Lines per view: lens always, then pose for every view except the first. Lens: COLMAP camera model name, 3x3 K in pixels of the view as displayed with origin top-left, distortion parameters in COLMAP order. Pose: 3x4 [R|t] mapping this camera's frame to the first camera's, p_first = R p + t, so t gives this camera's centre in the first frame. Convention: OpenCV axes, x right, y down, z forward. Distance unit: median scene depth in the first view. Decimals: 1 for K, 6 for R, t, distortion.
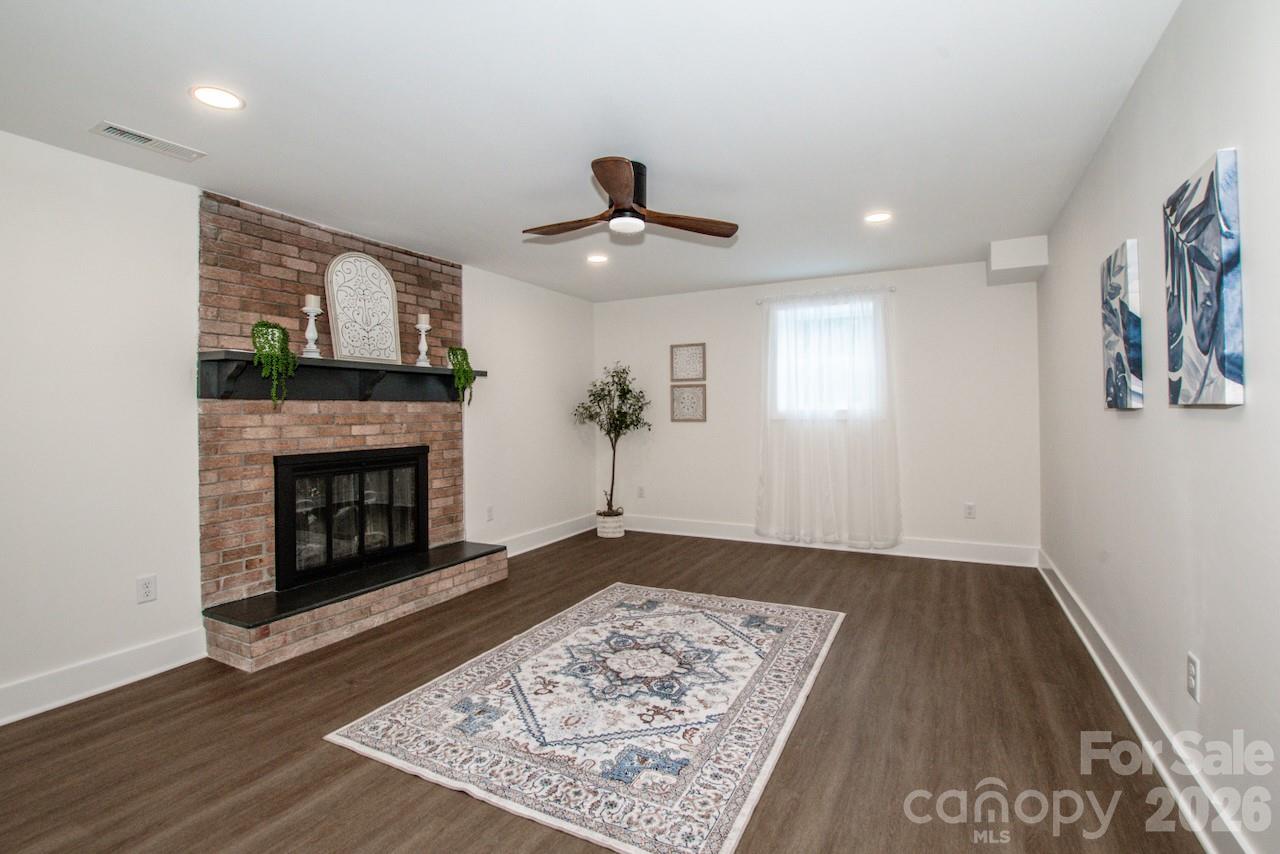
lens RADIAL K [[576.9, 0, 652.0], [0, 576.9, 405.0], [0, 0, 1]] dist [-0.029760, 0.002183]
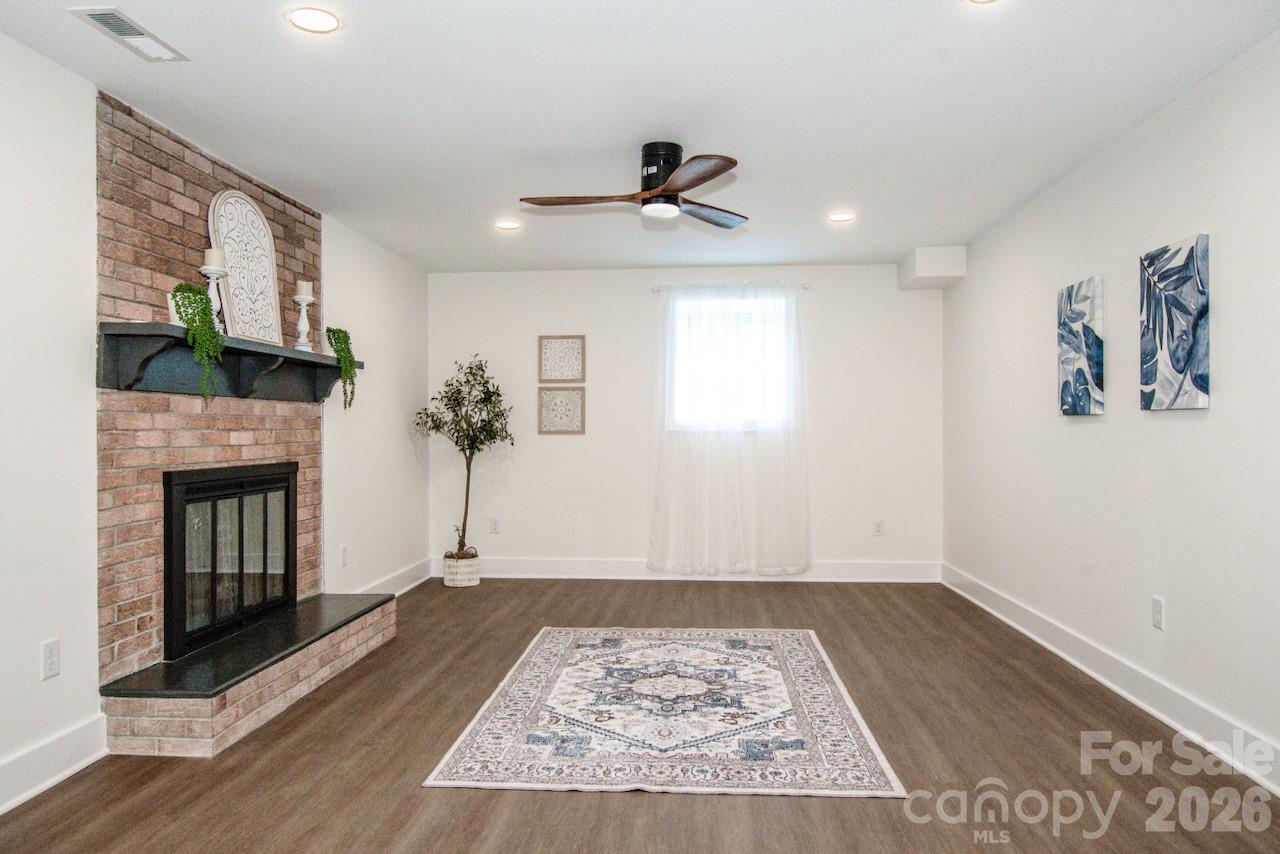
lens RADIAL K [[859.9, 0, 641.2], [0, 859.9, 426.6], [0, 0, 1]] dist [-0.002336, 0.009949]
pose [[0.920155, 0.006869, 0.391495, -0.560116], [-0.009451, 0.999944, 0.004669, 0.023411], [-0.391441, -0.007997, 0.920168, -0.233359]]
